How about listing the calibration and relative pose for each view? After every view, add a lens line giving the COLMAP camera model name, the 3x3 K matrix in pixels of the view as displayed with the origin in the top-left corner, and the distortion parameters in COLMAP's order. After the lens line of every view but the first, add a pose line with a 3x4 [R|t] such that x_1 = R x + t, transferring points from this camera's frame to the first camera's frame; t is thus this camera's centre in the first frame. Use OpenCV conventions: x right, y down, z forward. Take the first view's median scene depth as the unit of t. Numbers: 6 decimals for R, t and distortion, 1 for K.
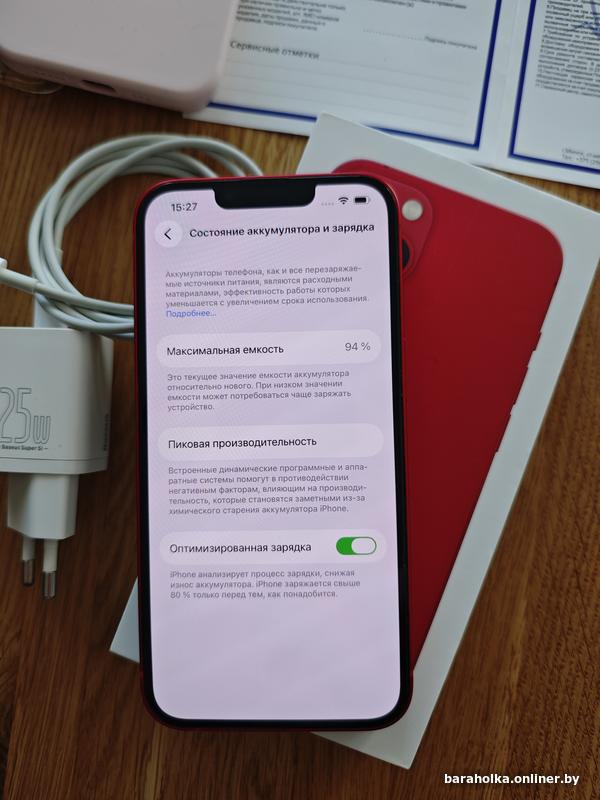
lens RADIAL K [[540.1, 0, 298.1], [0, 540.1, 398.1], [0, 0, 1]] dist [-0.046589, -0.002336]
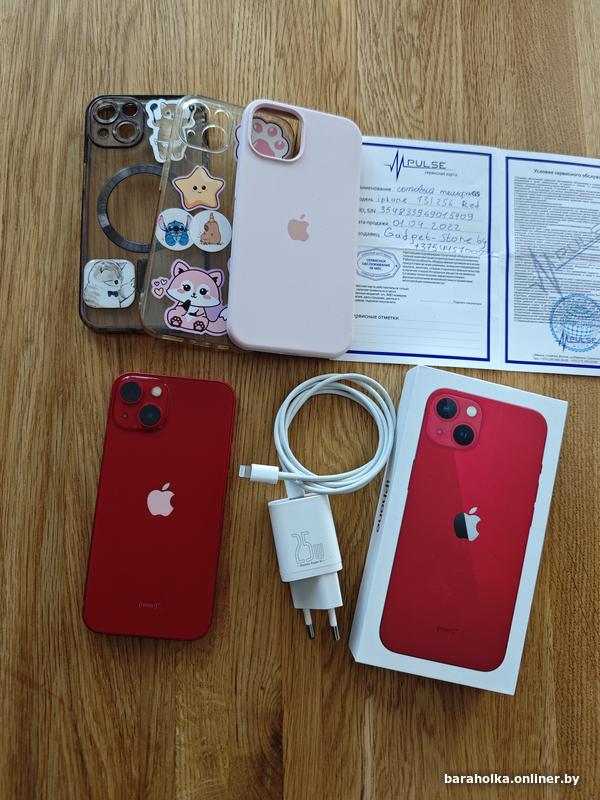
lens RADIAL K [[540.1, 0, 299.6], [0, 540.1, 396.6], [0, 0, 1]] dist [-0.046589, -0.002336]
pose [[0.951751, -0.183208, -0.246180, 0.148591], [0.120362, 0.960811, -0.249710, 0.046404], [0.282282, 0.208031, 0.936504, -0.956145]]
